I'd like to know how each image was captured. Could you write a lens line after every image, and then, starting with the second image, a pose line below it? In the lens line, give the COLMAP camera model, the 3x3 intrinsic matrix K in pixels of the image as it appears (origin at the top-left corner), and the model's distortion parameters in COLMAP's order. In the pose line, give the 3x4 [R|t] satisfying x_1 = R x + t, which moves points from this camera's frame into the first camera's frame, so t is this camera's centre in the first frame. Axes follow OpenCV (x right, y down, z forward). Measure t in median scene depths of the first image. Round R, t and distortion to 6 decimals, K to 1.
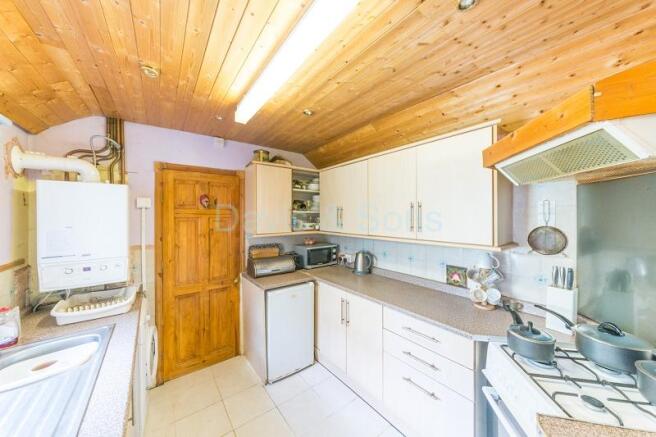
lens RADIAL K [[228.9, 0, 334.8], [0, 228.9, 218.6], [0, 0, 1]] dist [-0.003674, -0.000125]
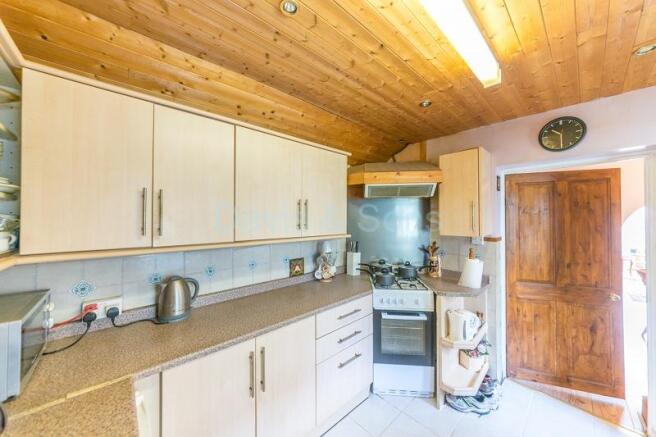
lens RADIAL K [[228.9, 0, 334.1], [0, 228.9, 215.3], [0, 0, 1]] dist [-0.003674, -0.000125]
pose [[-0.079431, 0.004591, 0.996830, -0.616378], [0.004490, 0.999981, -0.004248, 0.000424], [-0.996830, 0.004138, -0.079450, 0.906917]]
